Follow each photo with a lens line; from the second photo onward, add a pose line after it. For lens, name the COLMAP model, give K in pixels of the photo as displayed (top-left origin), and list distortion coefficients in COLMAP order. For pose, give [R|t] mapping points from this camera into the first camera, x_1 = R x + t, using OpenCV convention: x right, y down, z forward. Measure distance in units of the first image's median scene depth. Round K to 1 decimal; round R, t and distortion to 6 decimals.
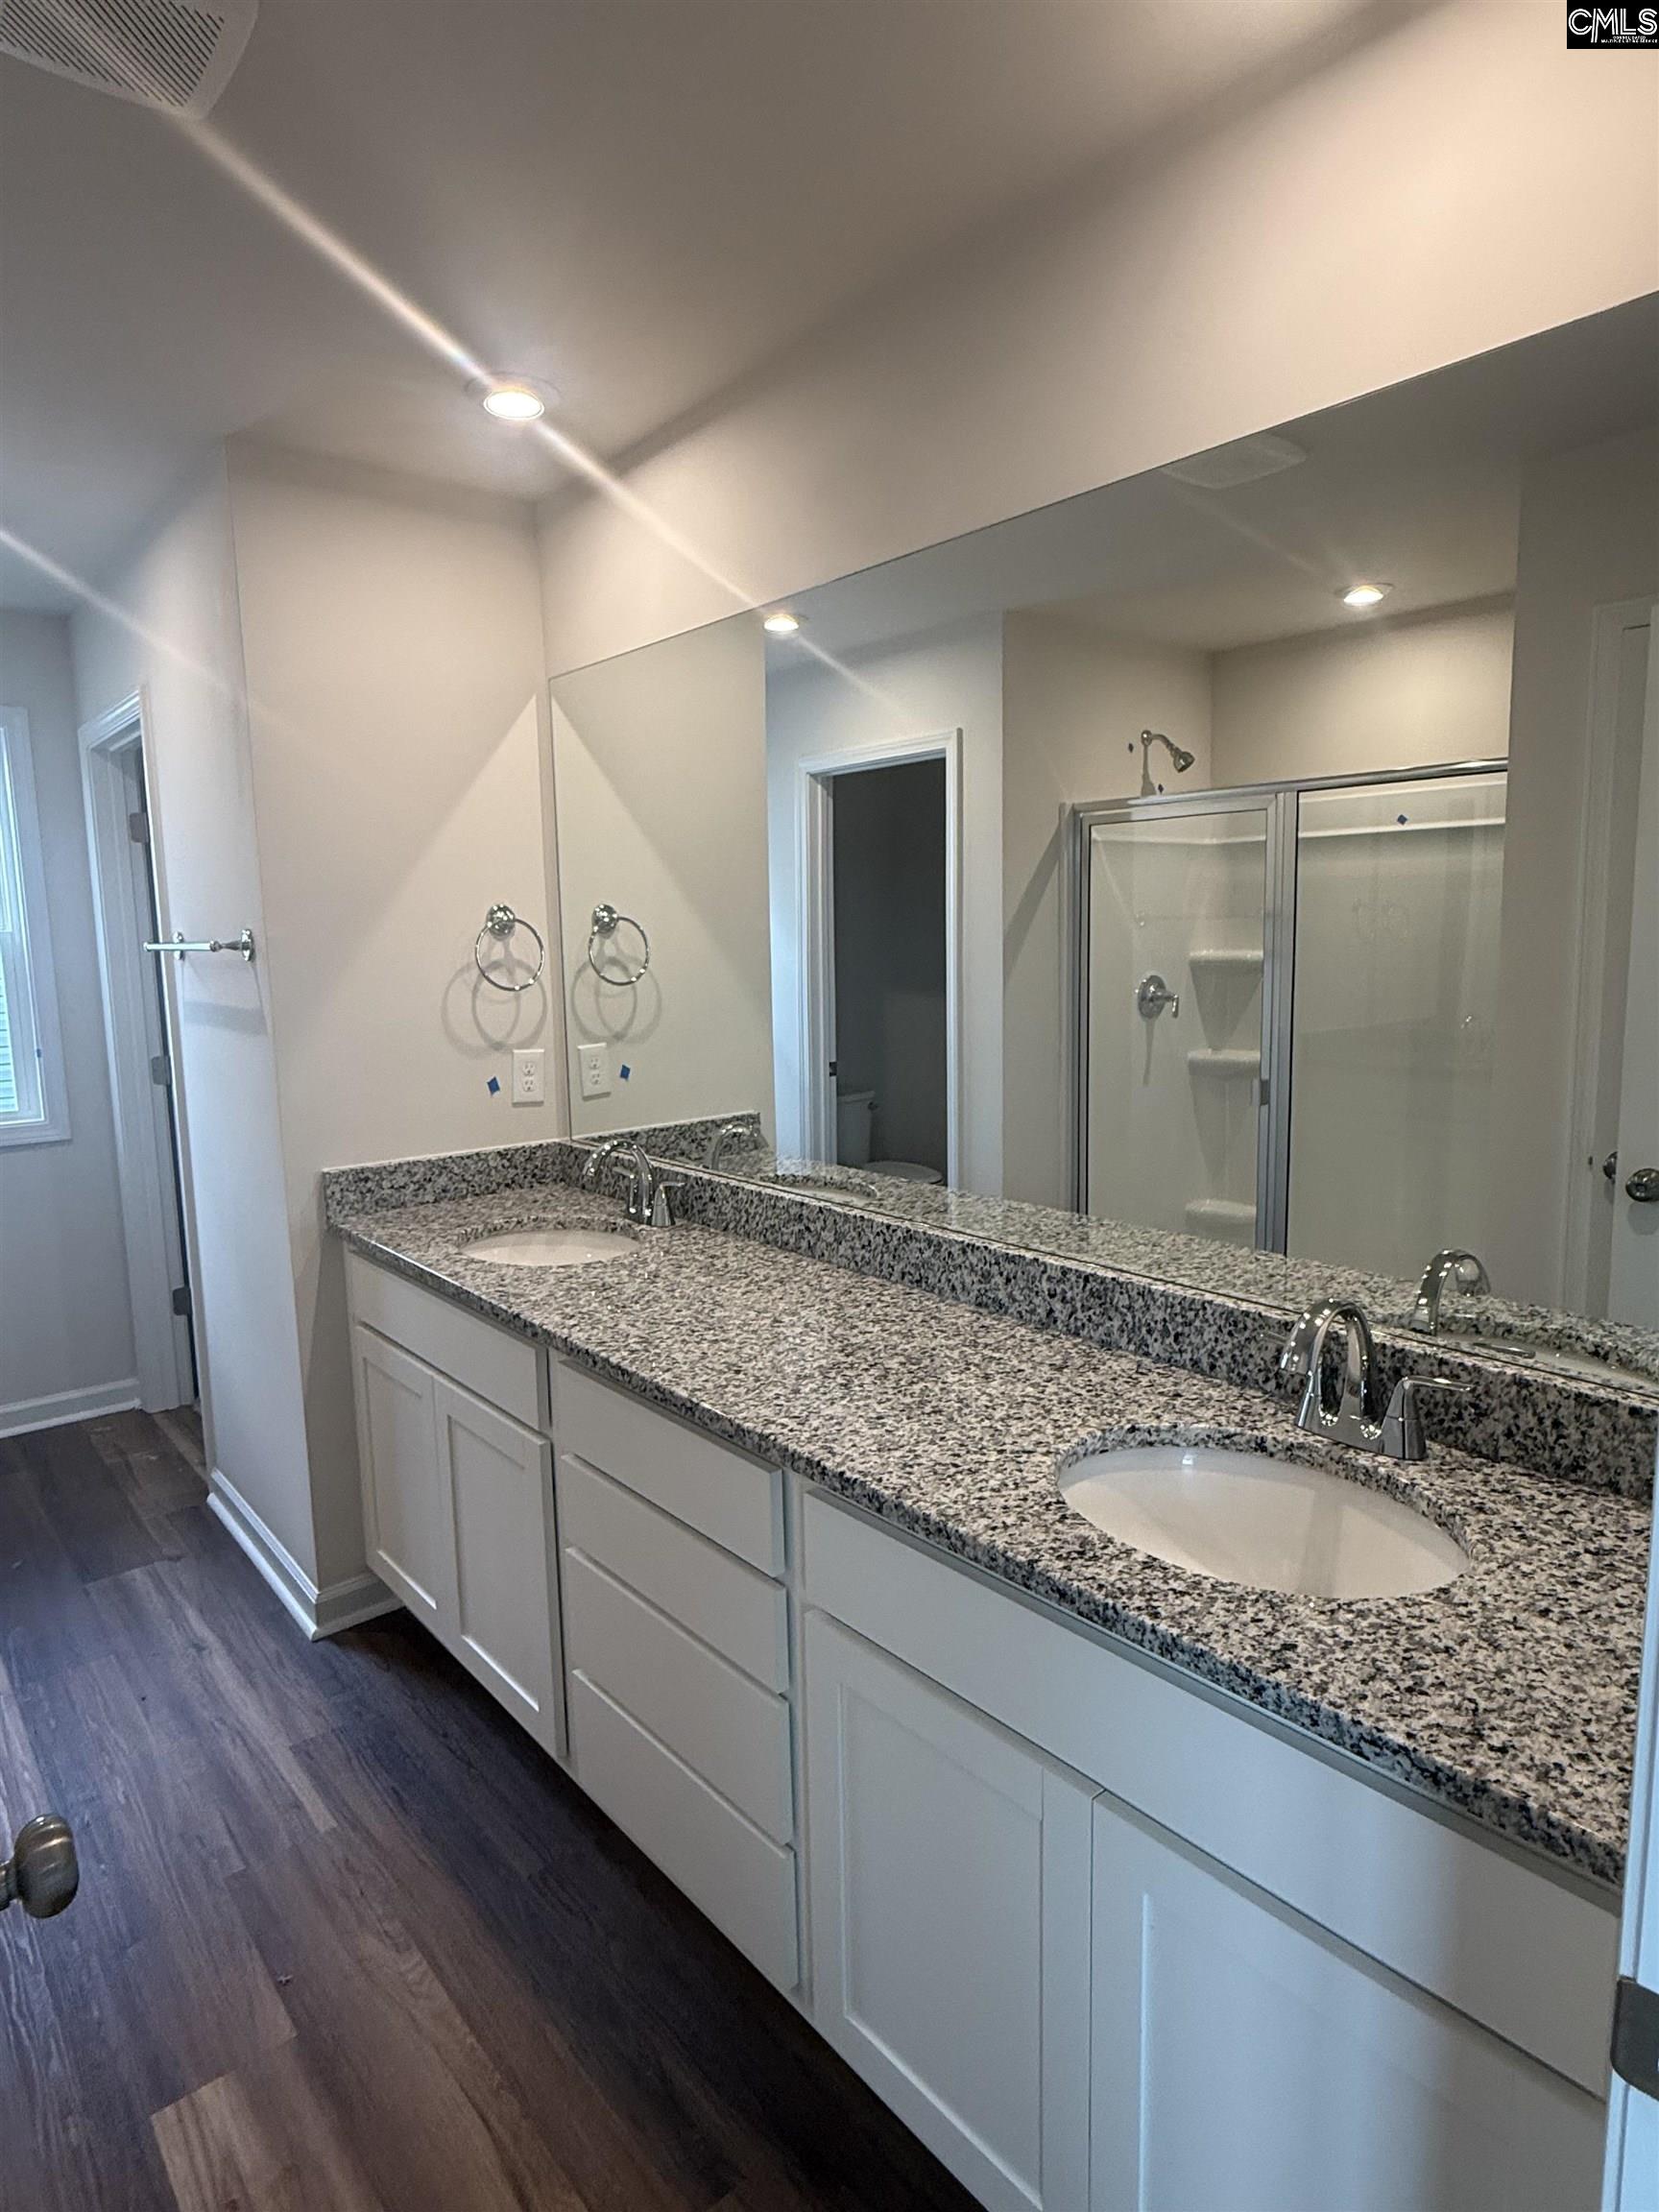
lens RADIAL K [[1244.2, 0, 829.5], [0, 1244.2, 1106.0], [0, 0, 1]] dist [0.002658, 0.000056]
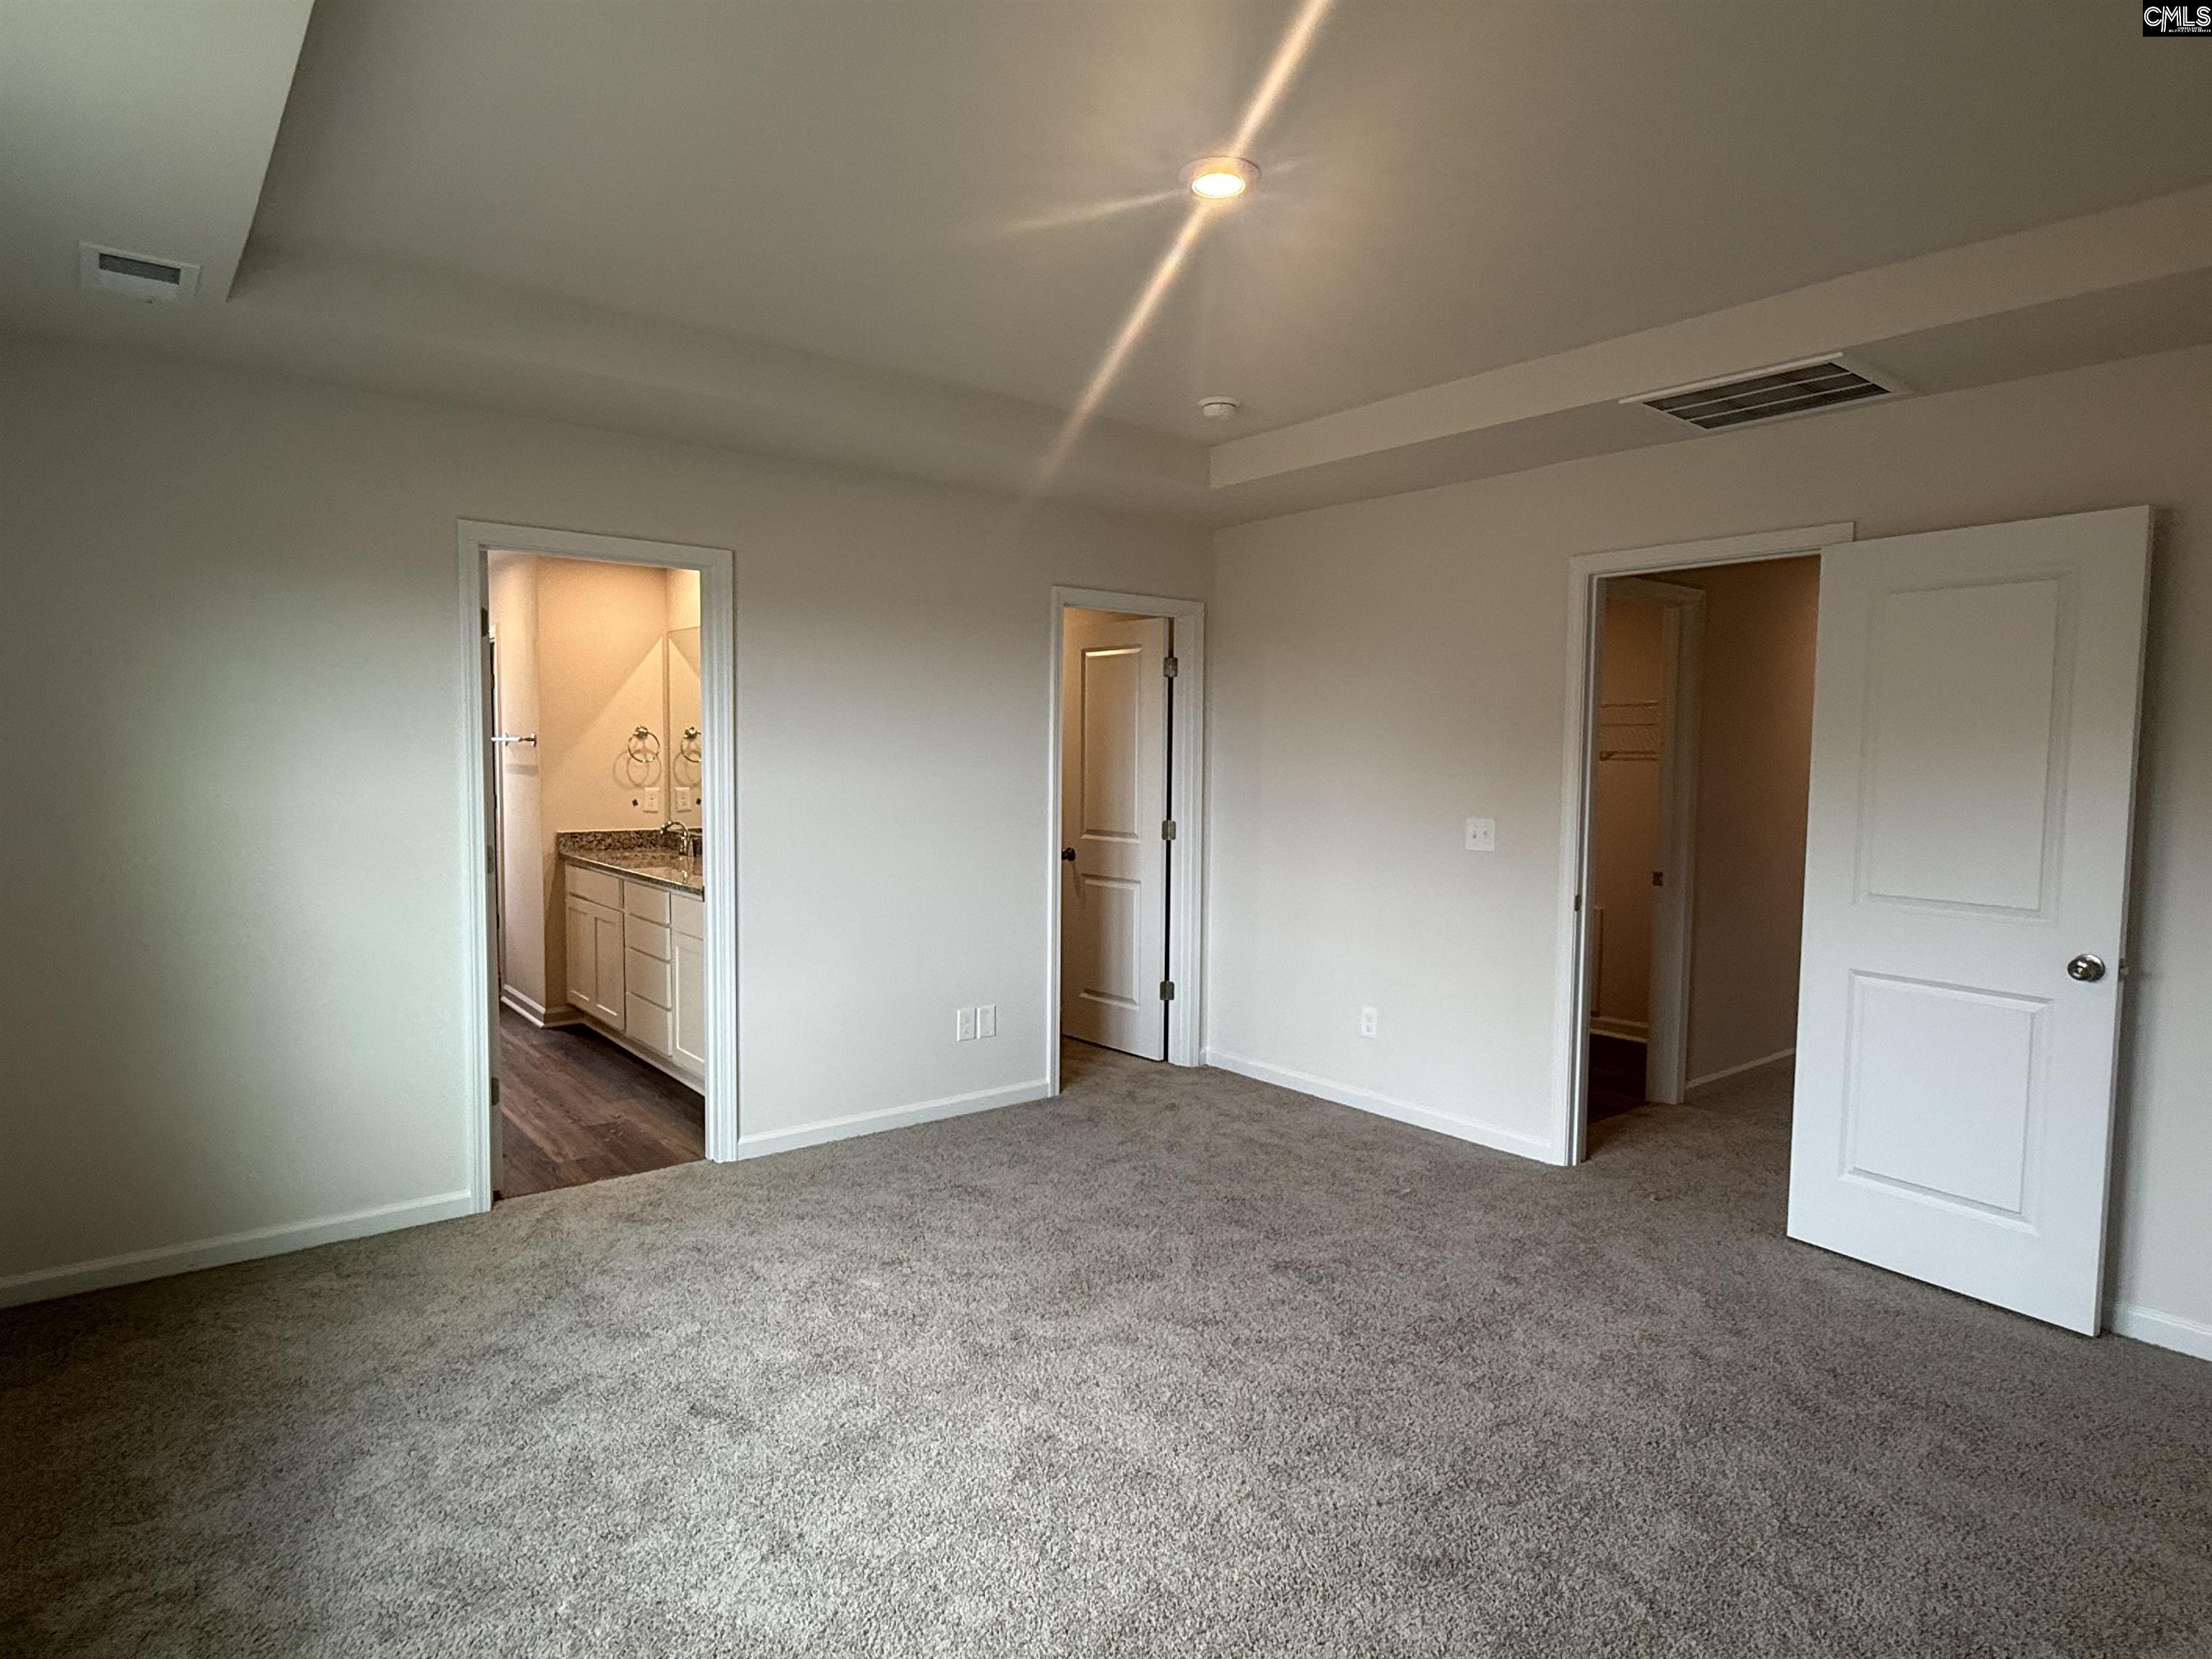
lens RADIAL K [[1244.2, 0, 1106.0], [0, 1244.2, 829.5], [0, 0, 1]] dist [0.002658, 0.000056]
pose [[0.999302, 0.030754, -0.021229, 0.670923], [-0.032050, 0.997457, -0.063658, 0.156277], [0.019218, 0.064294, 0.997746, -1.320909]]
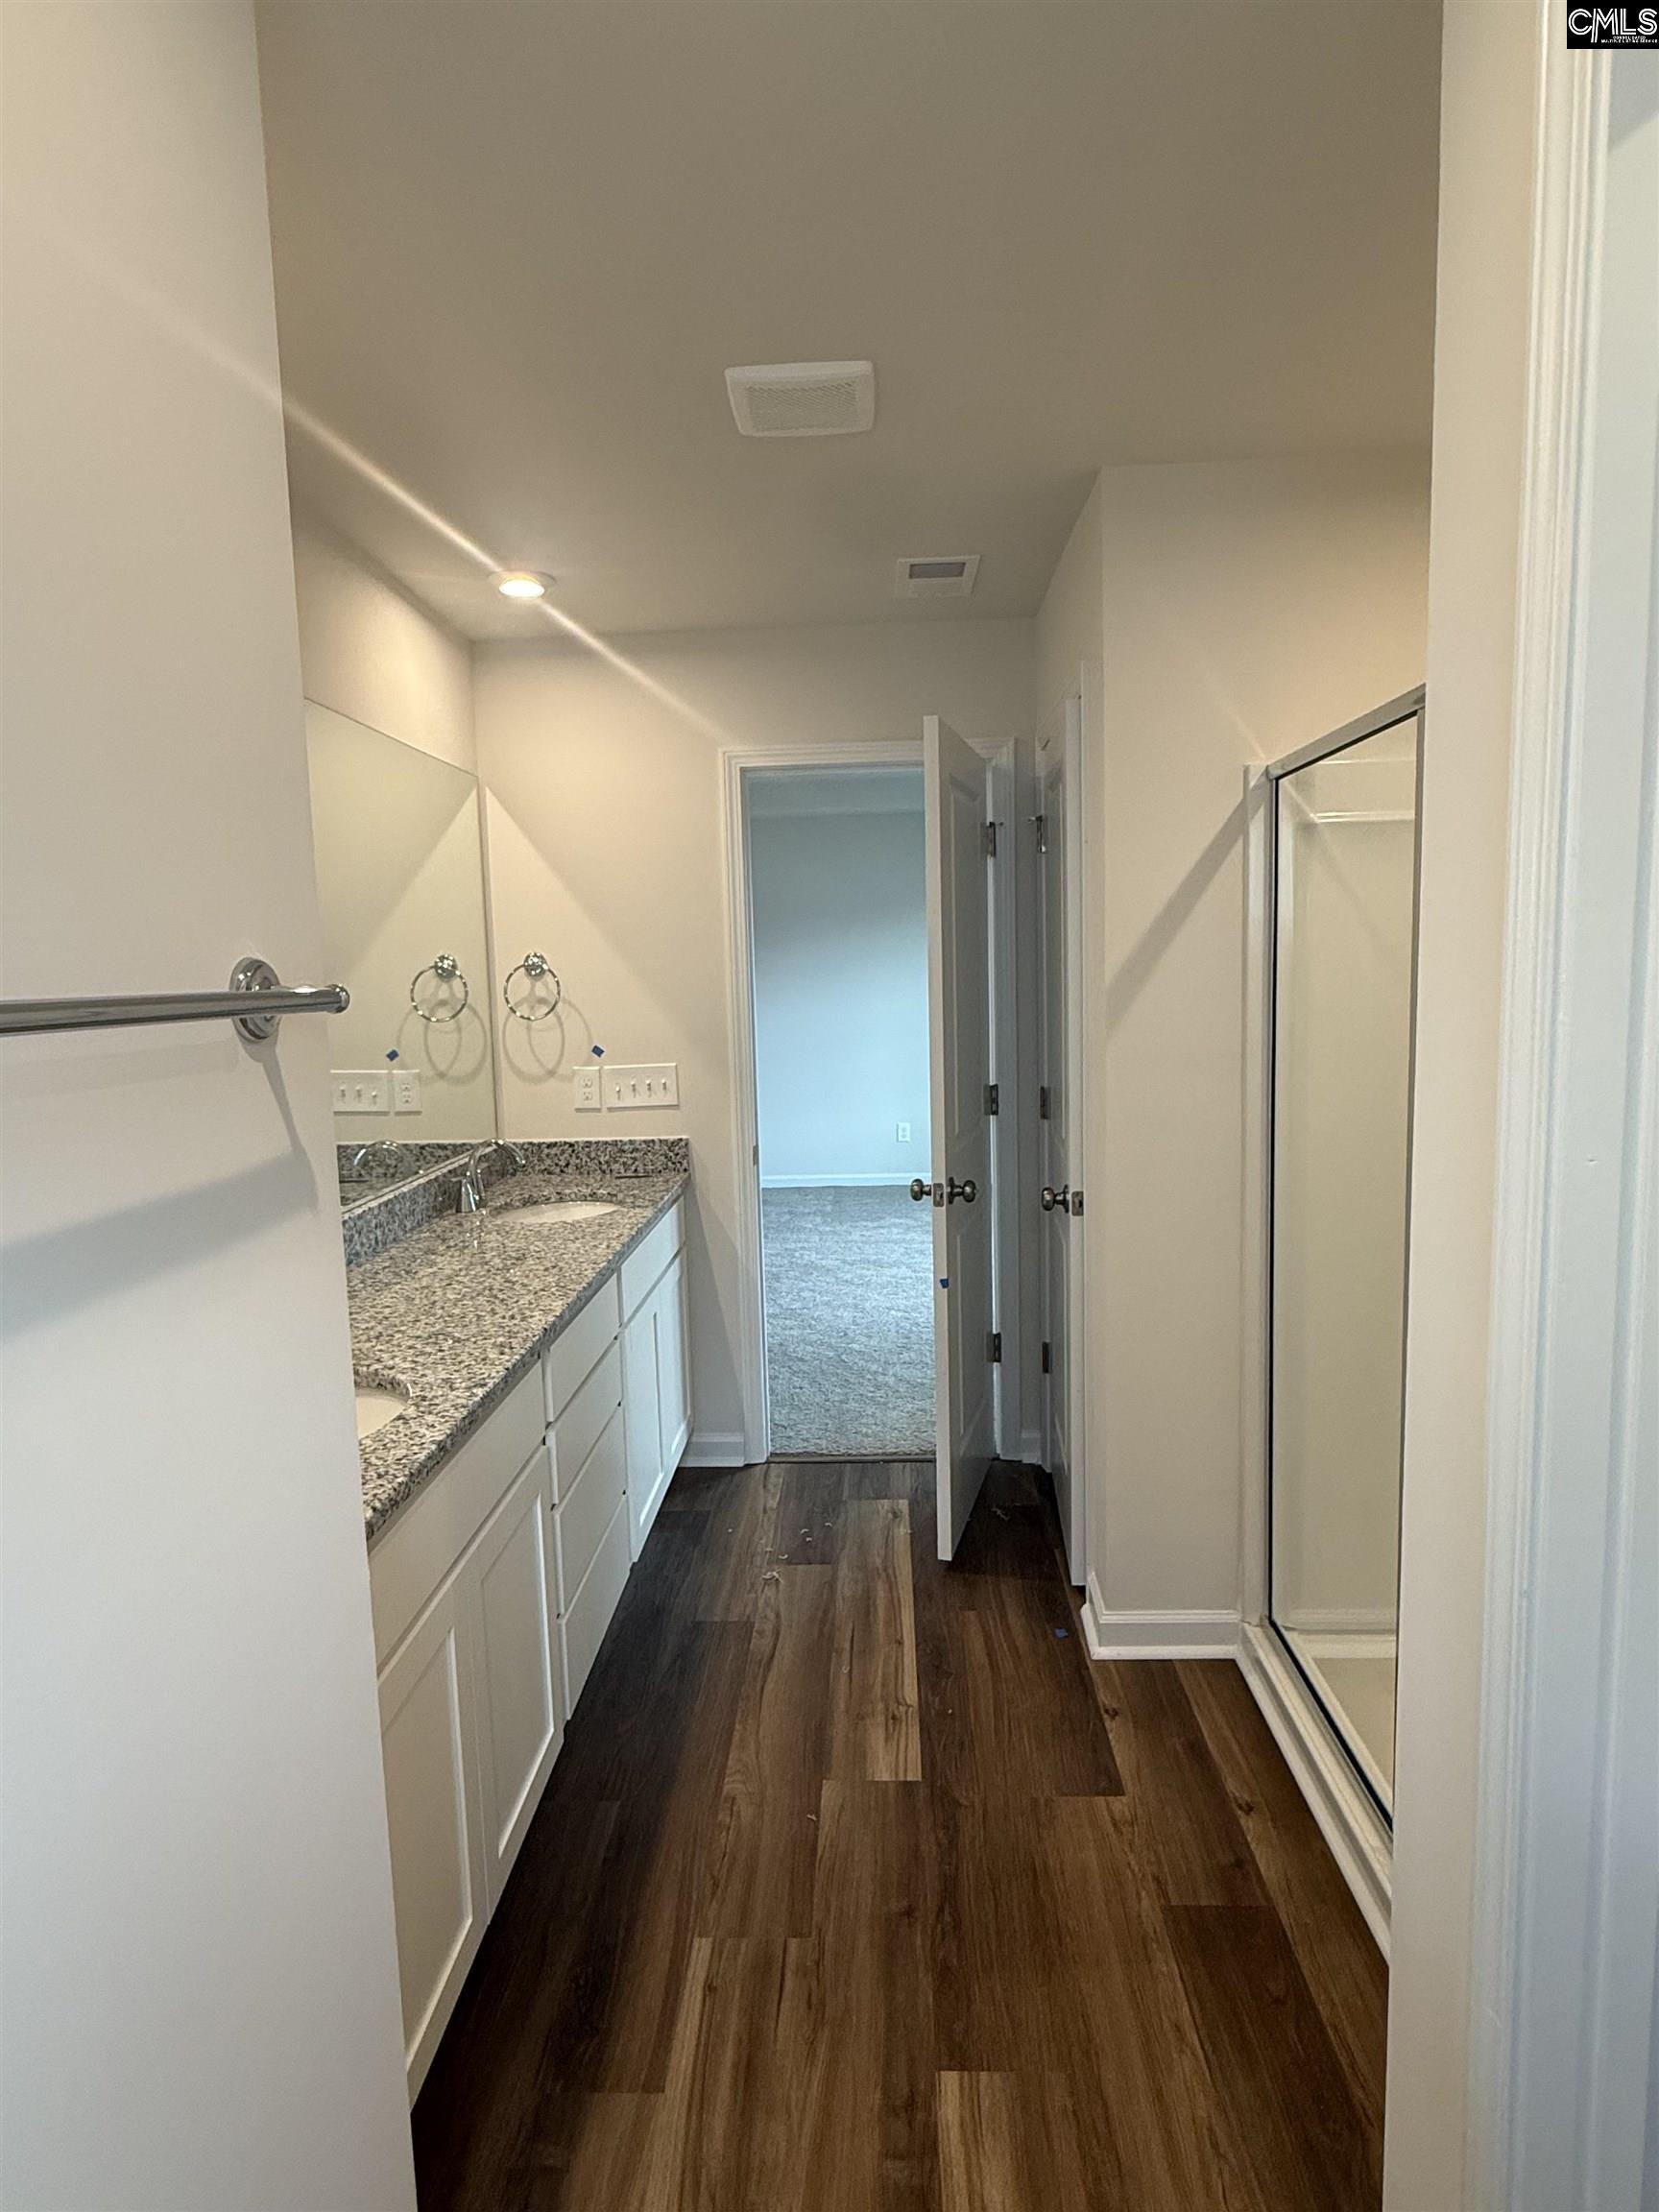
lens RADIAL K [[1244.2, 0, 829.5], [0, 1244.2, 1106.0], [0, 0, 1]] dist [0.002658, 0.000056]
pose [[-0.740360, -0.028360, 0.671613, -0.796898], [0.124518, 0.976033, 0.178478, -0.125203], [-0.660578, 0.215766, -0.719084, 1.093736]]
